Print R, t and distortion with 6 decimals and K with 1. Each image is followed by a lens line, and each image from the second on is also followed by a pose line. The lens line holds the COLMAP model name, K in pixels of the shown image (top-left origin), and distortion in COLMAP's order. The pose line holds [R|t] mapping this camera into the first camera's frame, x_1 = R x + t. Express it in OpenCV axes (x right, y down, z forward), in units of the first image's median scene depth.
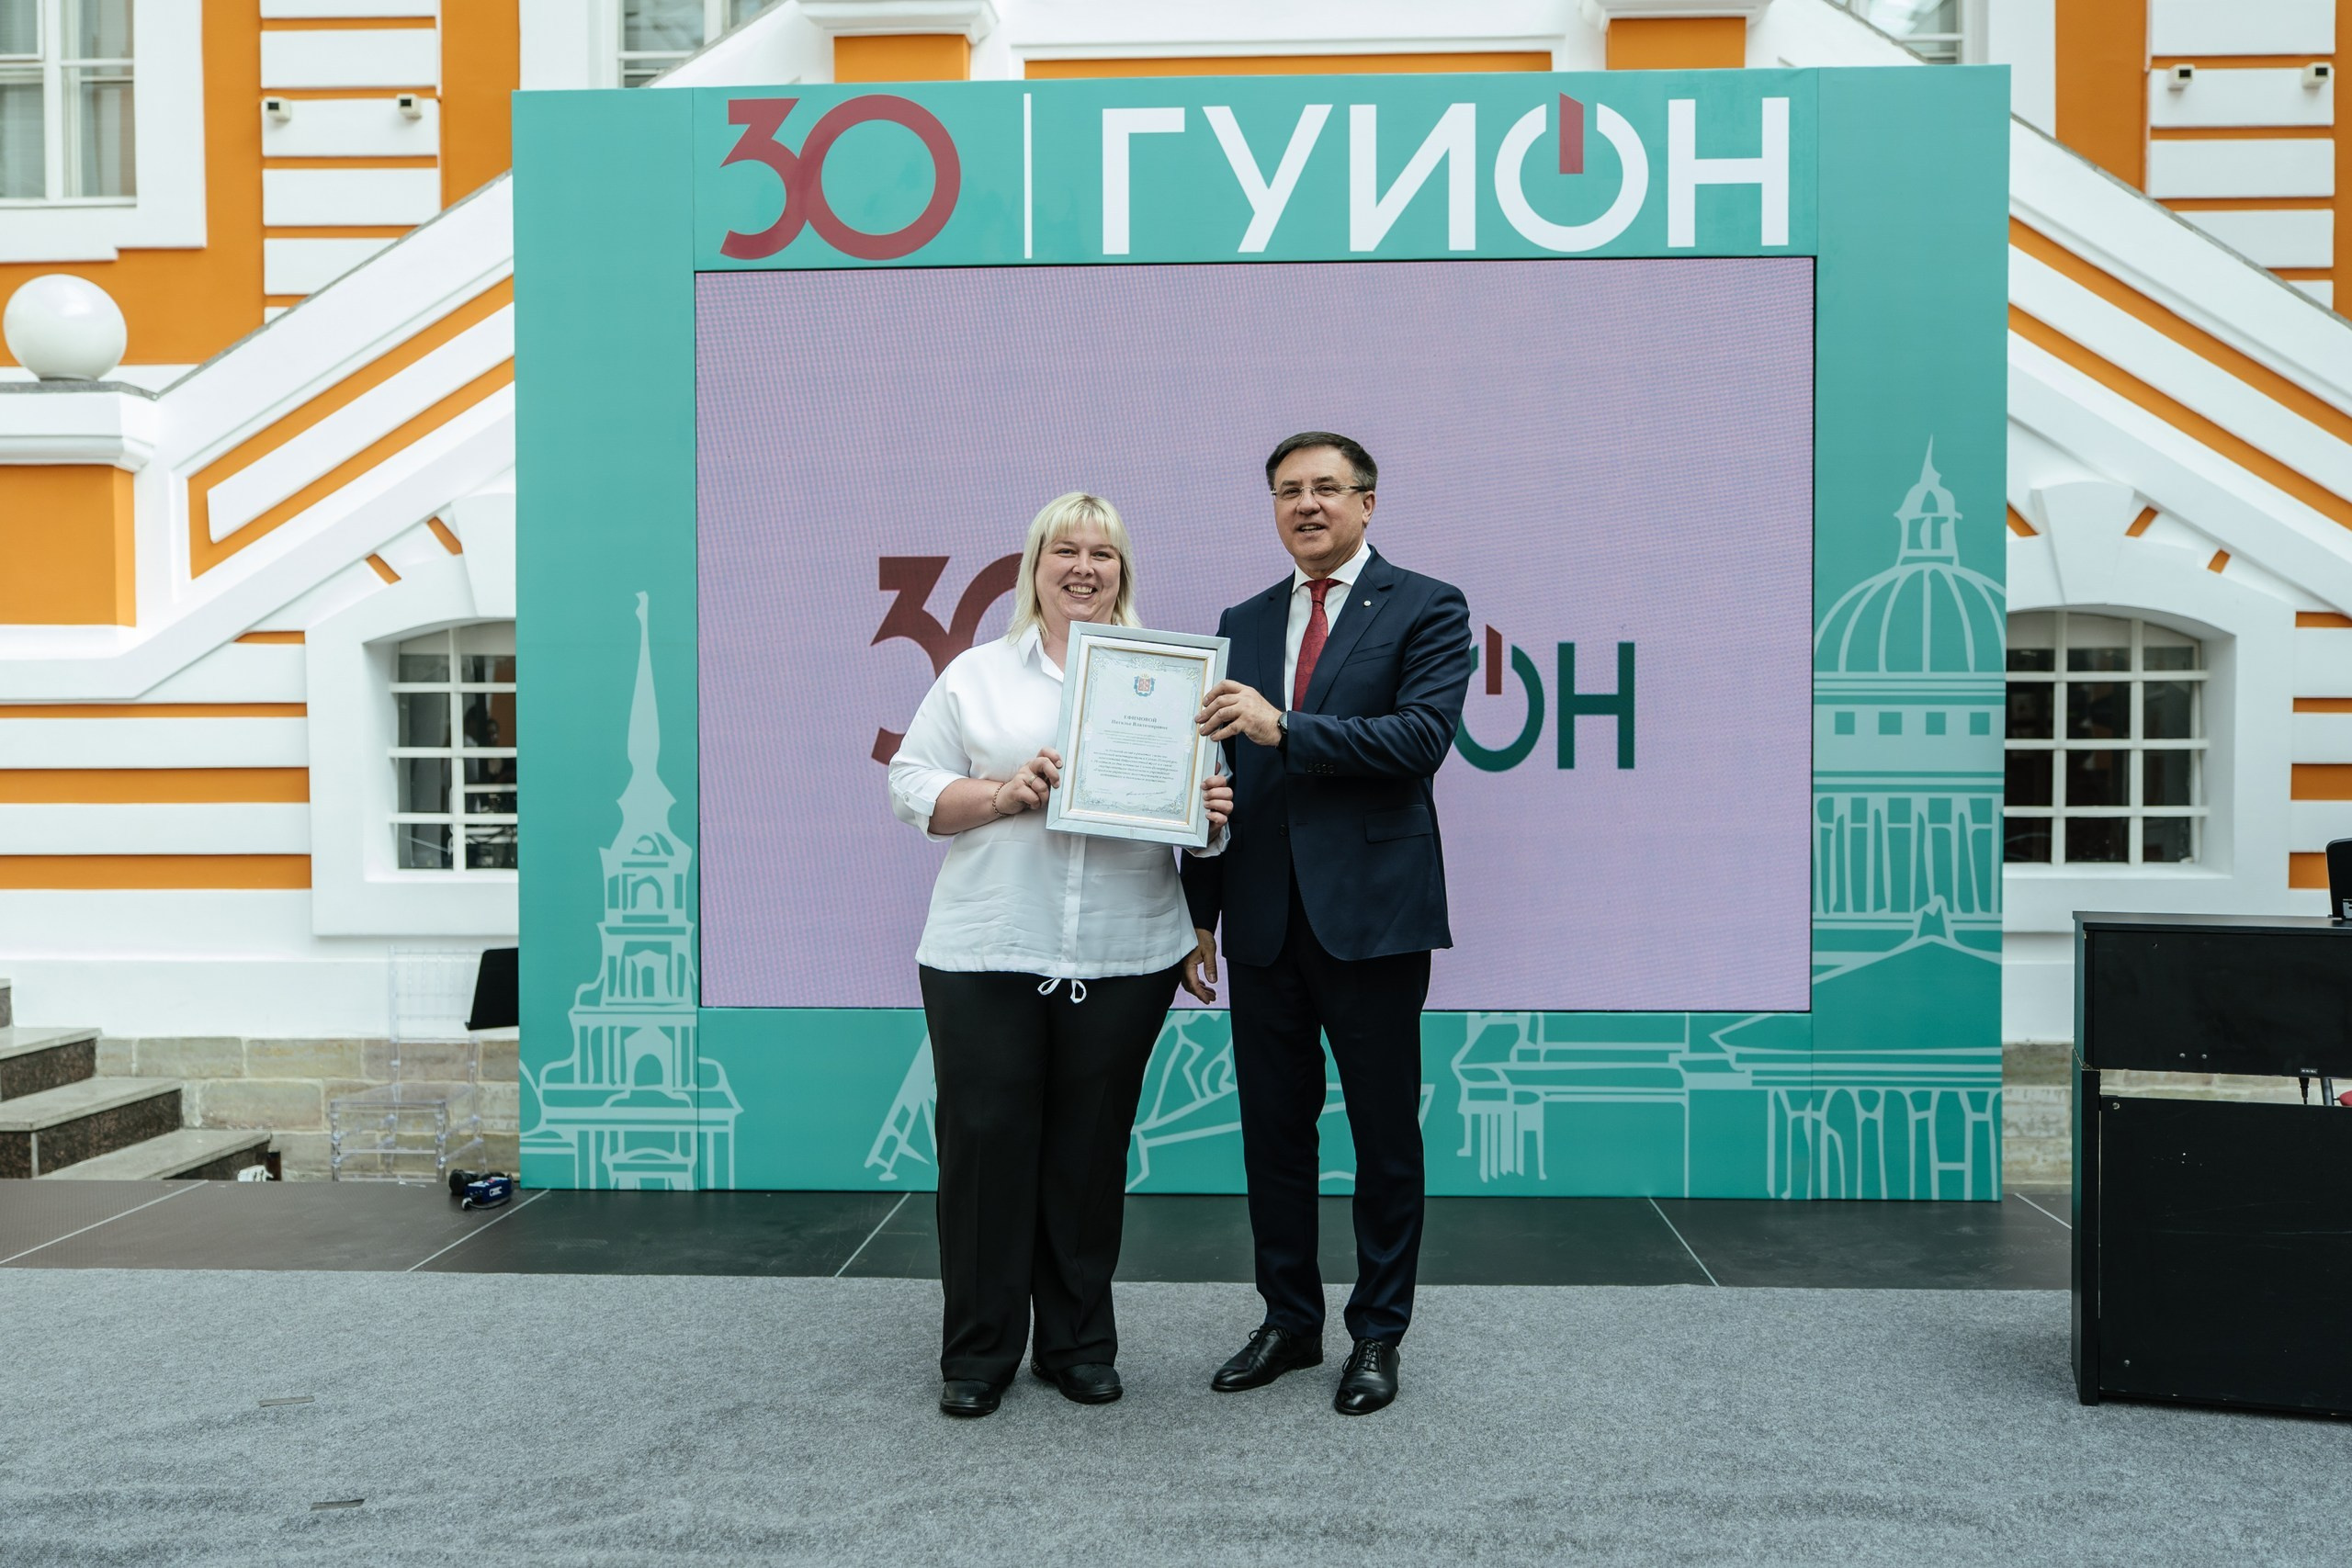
lens RADIAL K [[1992.8, 0, 1206.1], [0, 1992.8, 808.0], [0, 0, 1]] dist [-0.004861, -0.007048]
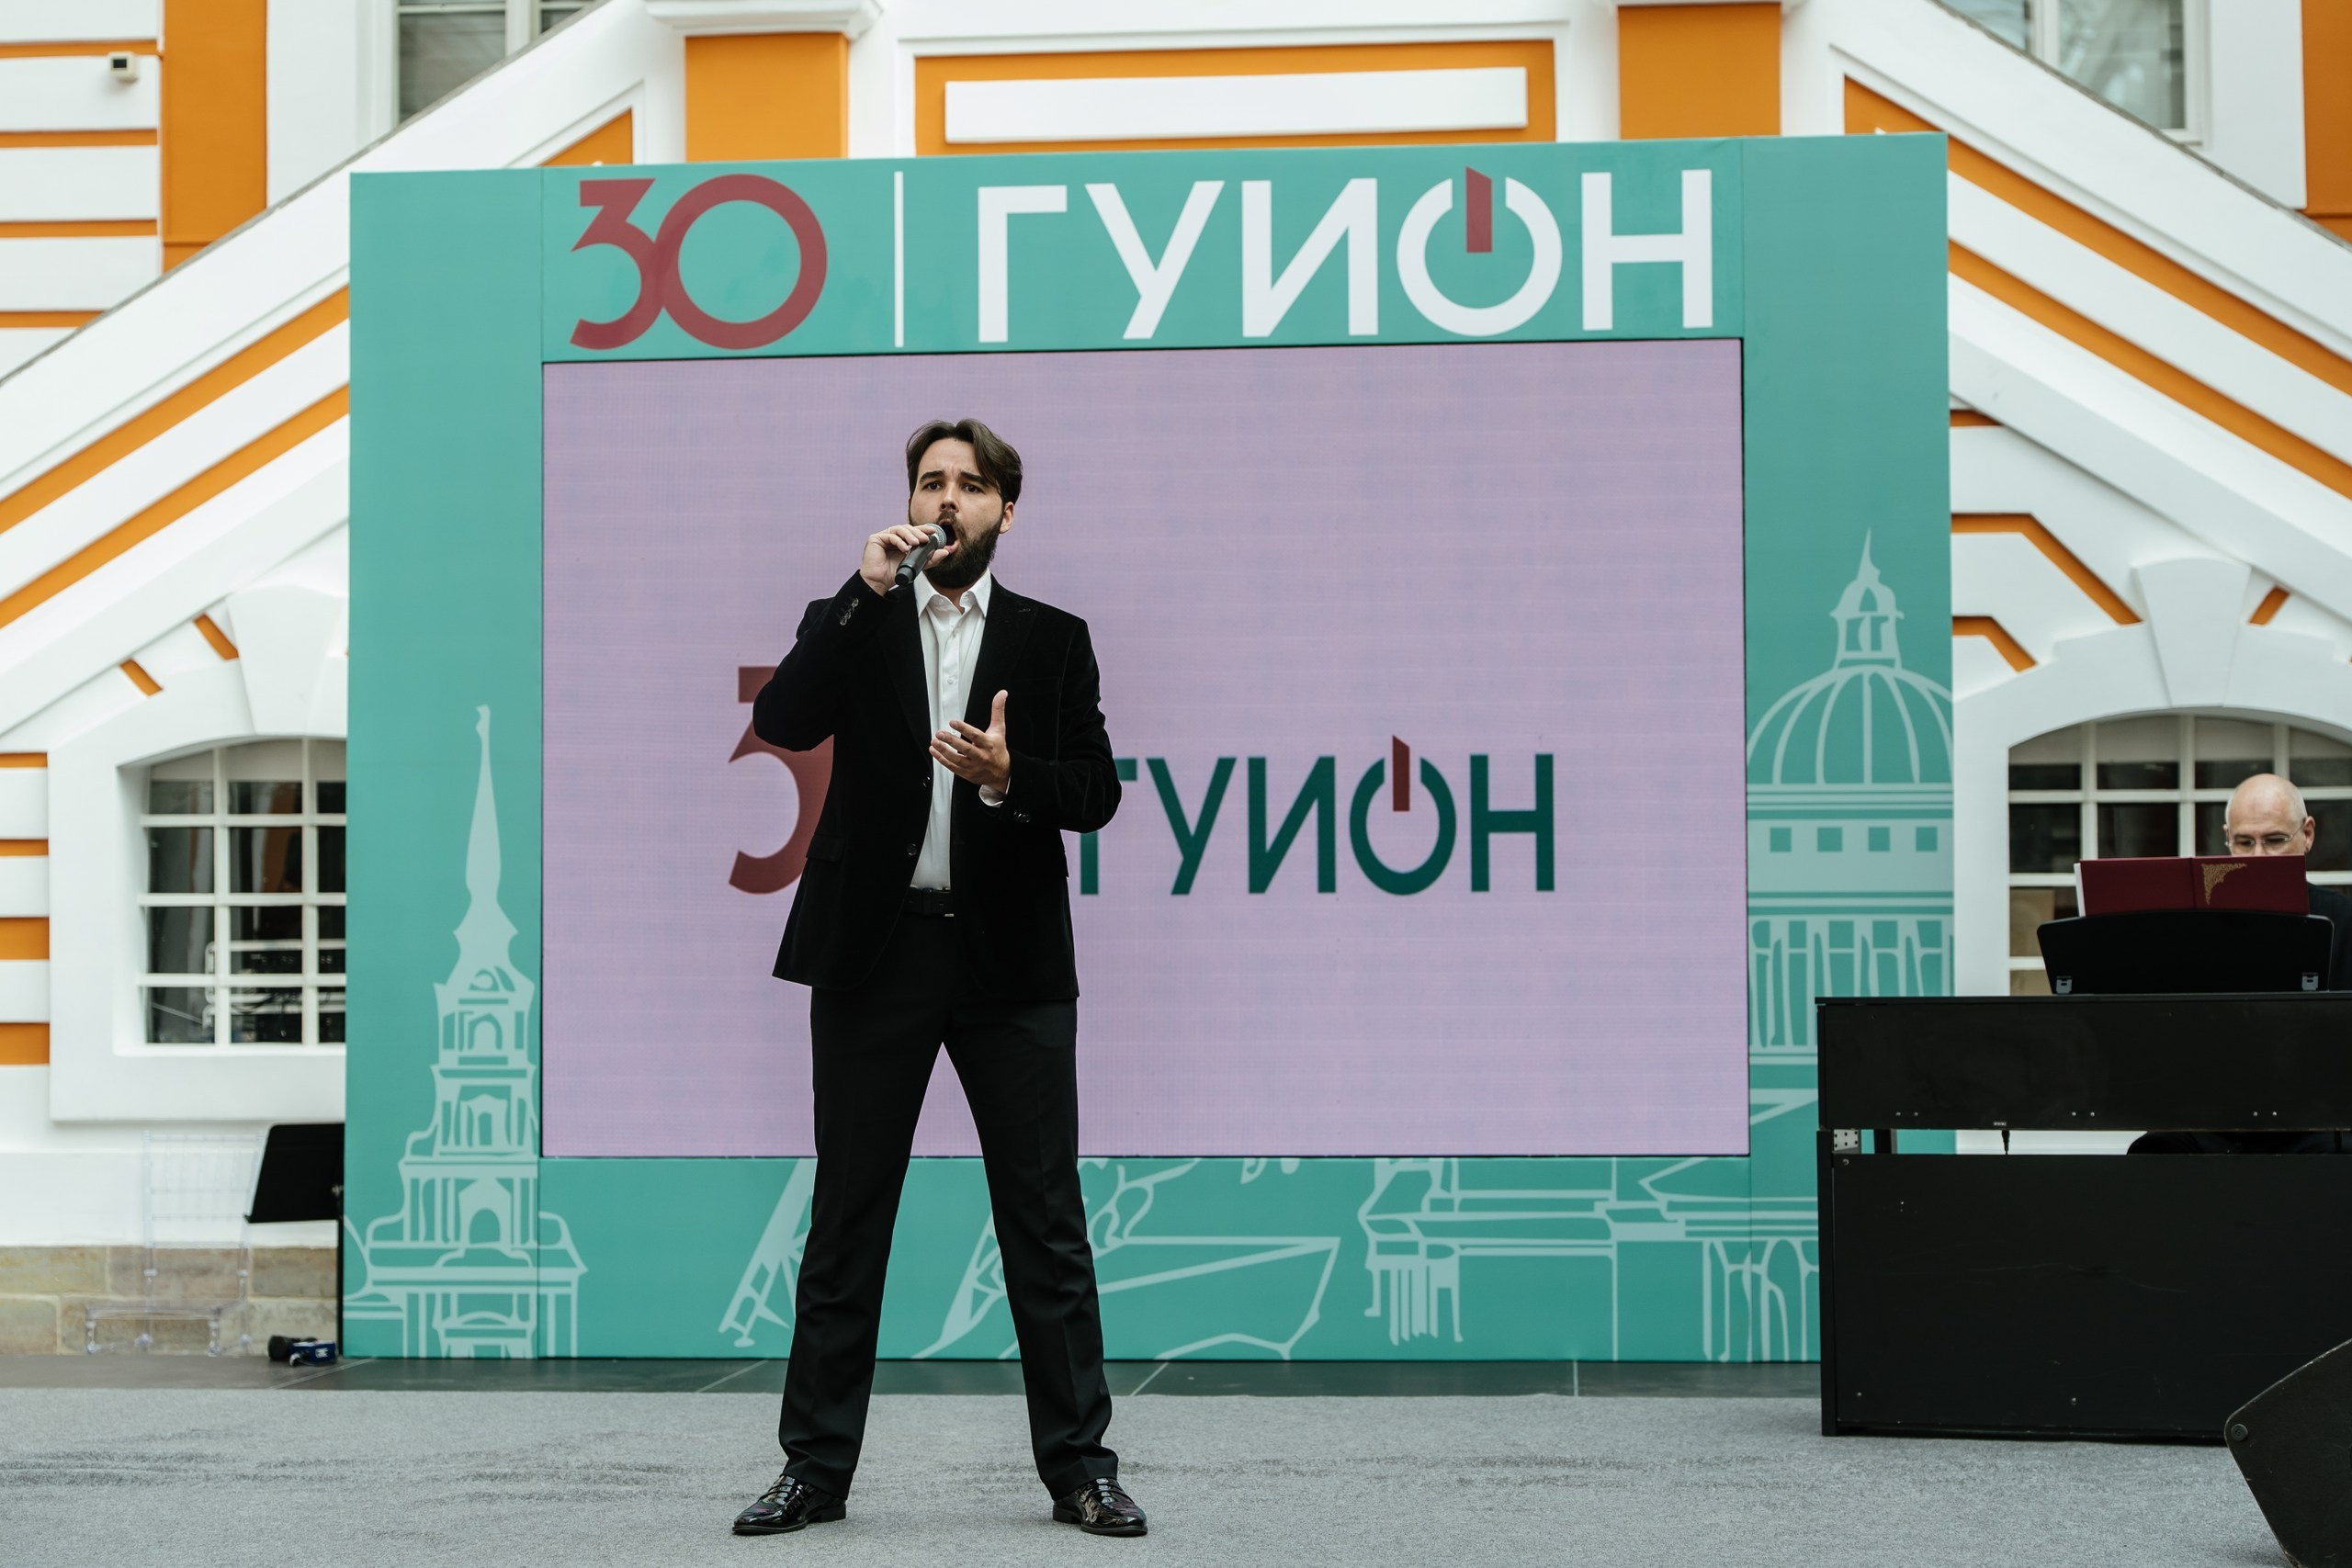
lens RADIAL K [[3926.8, 0, 1193.9], [0, 3926.8, 862.1], [0, 0, 1]] dist [-0.006463, 0.042248]
pose [[0.999046, -0.004543, -0.043434, 0.127091], [0.001835, 0.998063, -0.062183, 0.079015], [0.043633, 0.062044, 0.997119, -0.810066]]
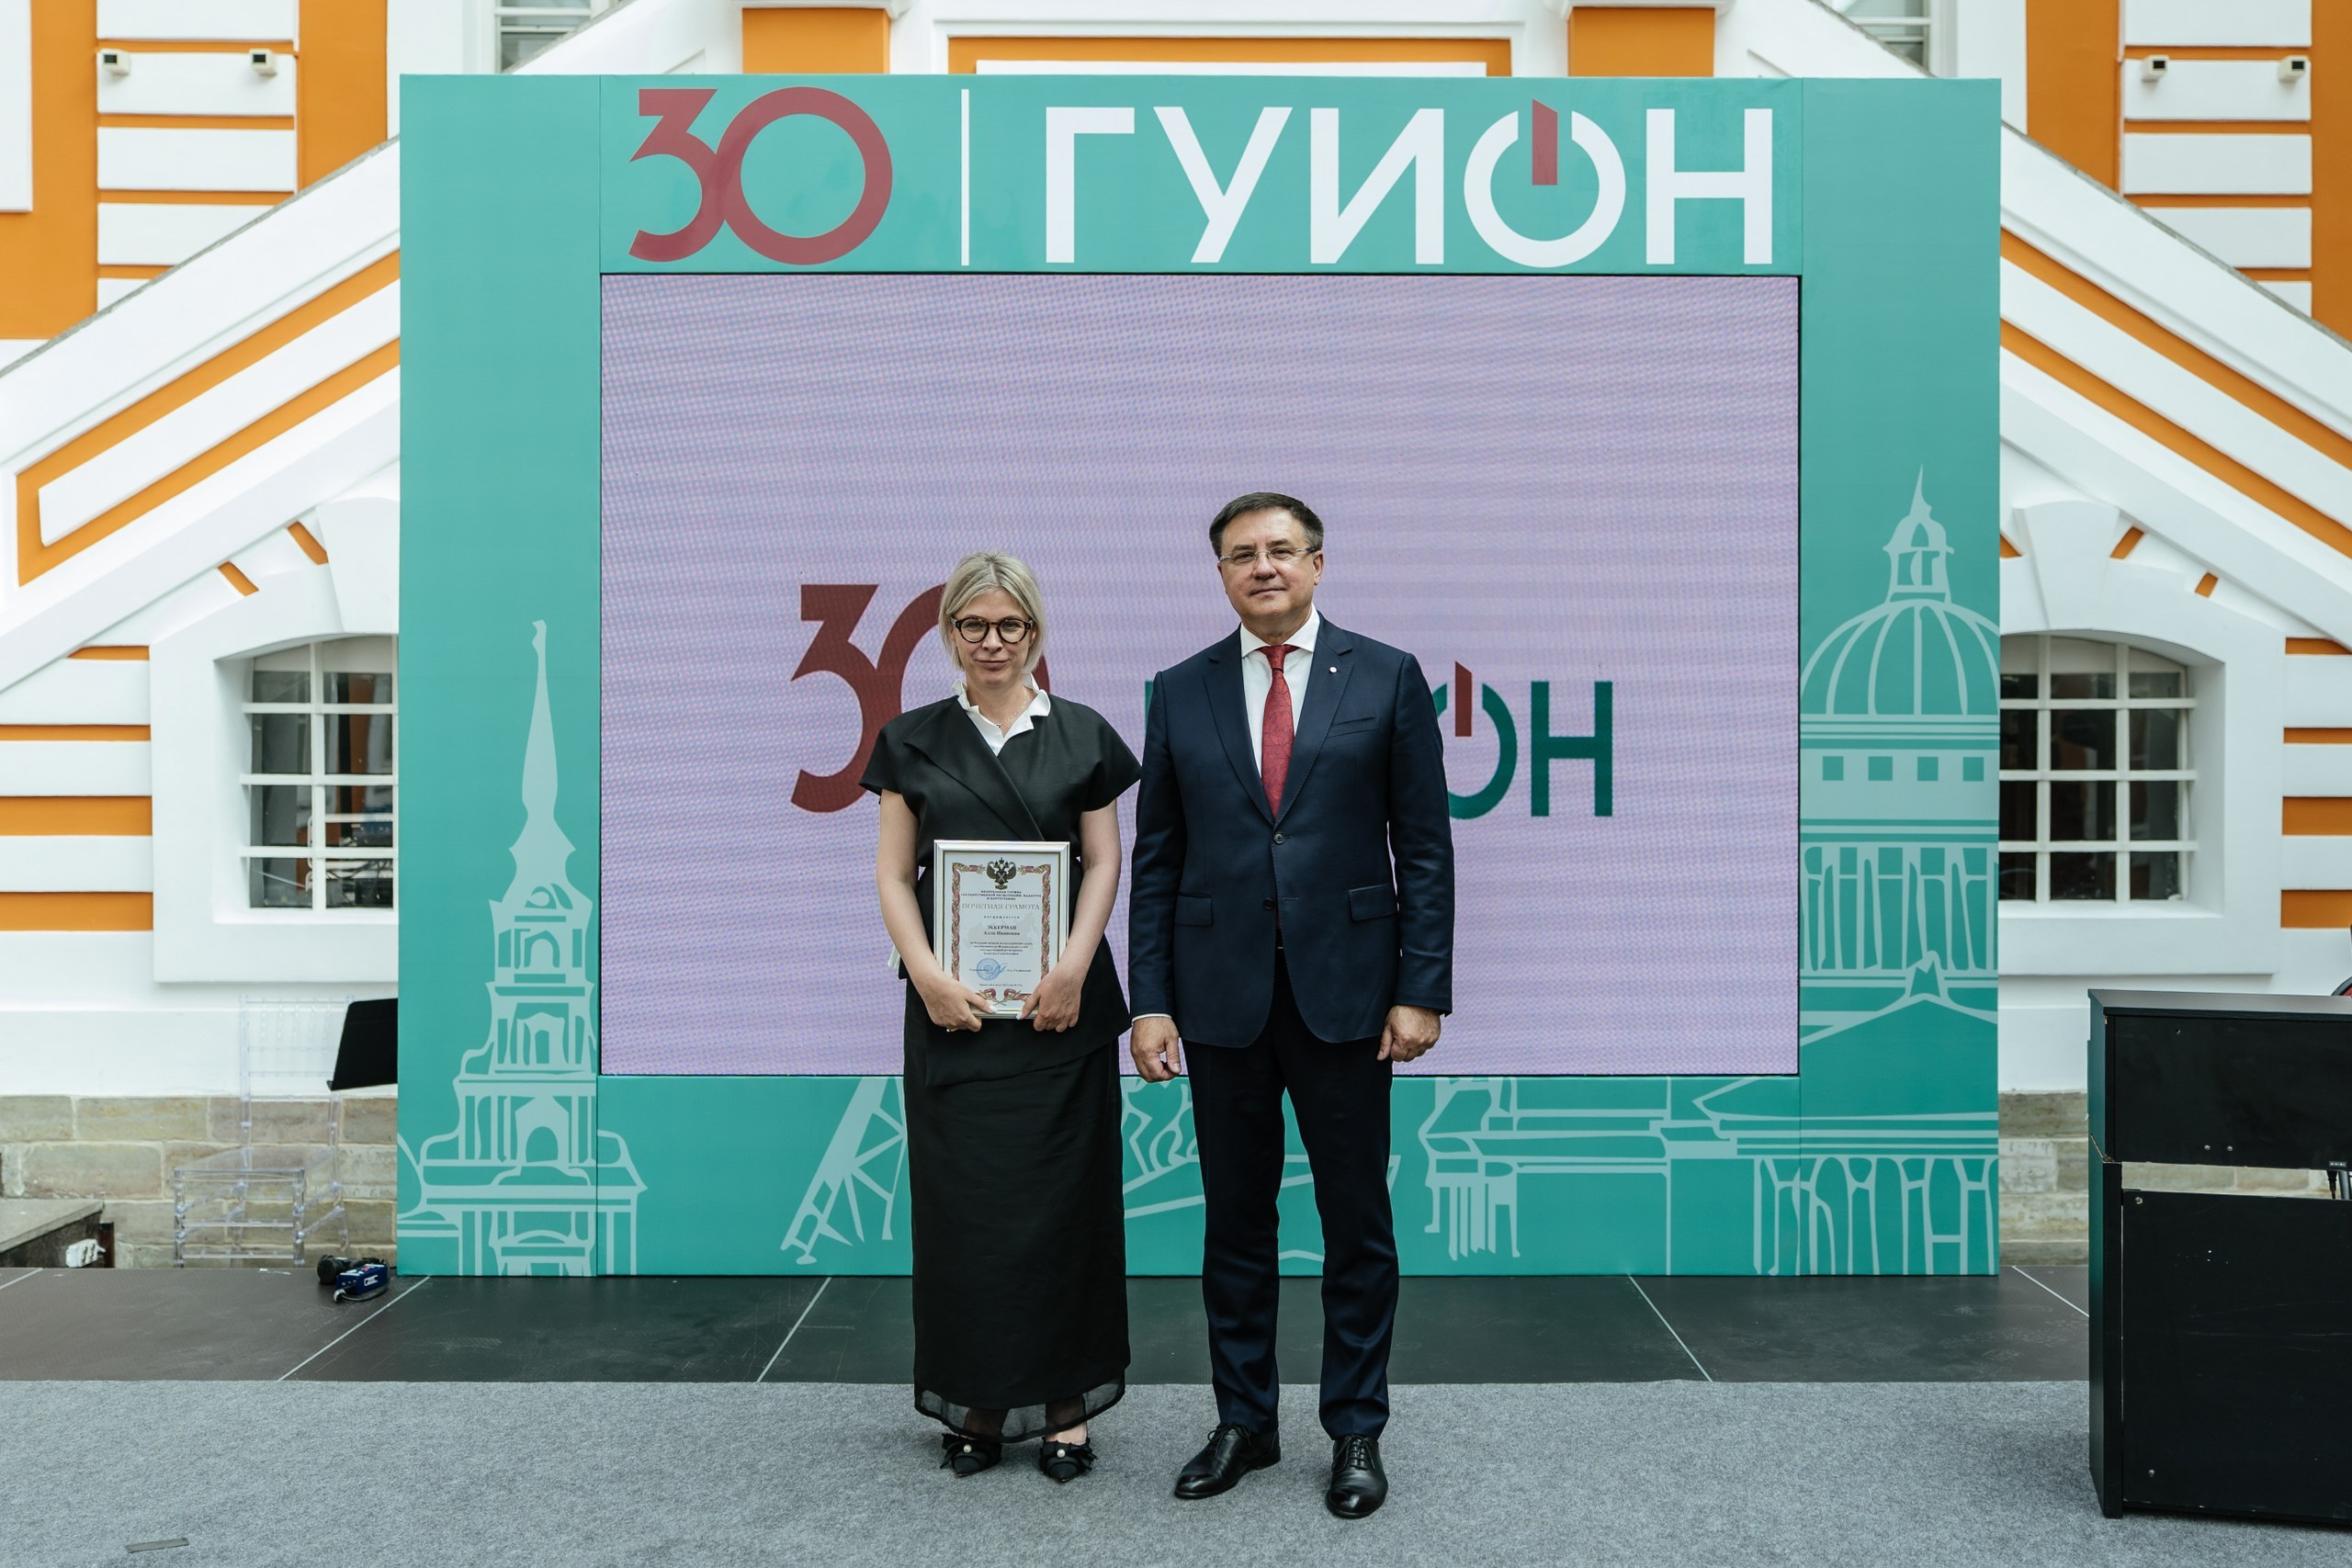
lens RADIAL K [[2155.4, 0, 1220.0], [0, 2155.4, 747.8], [0, 0, 1]] dist [-0.012243, 0.007356]
pose [[0.998582, 0.002789, 0.053162, -0.023438], [-0.001584, 0.999741, -0.022685, -0.028410], [-0.053211, 0.022568, 0.998328, -0.003593]]
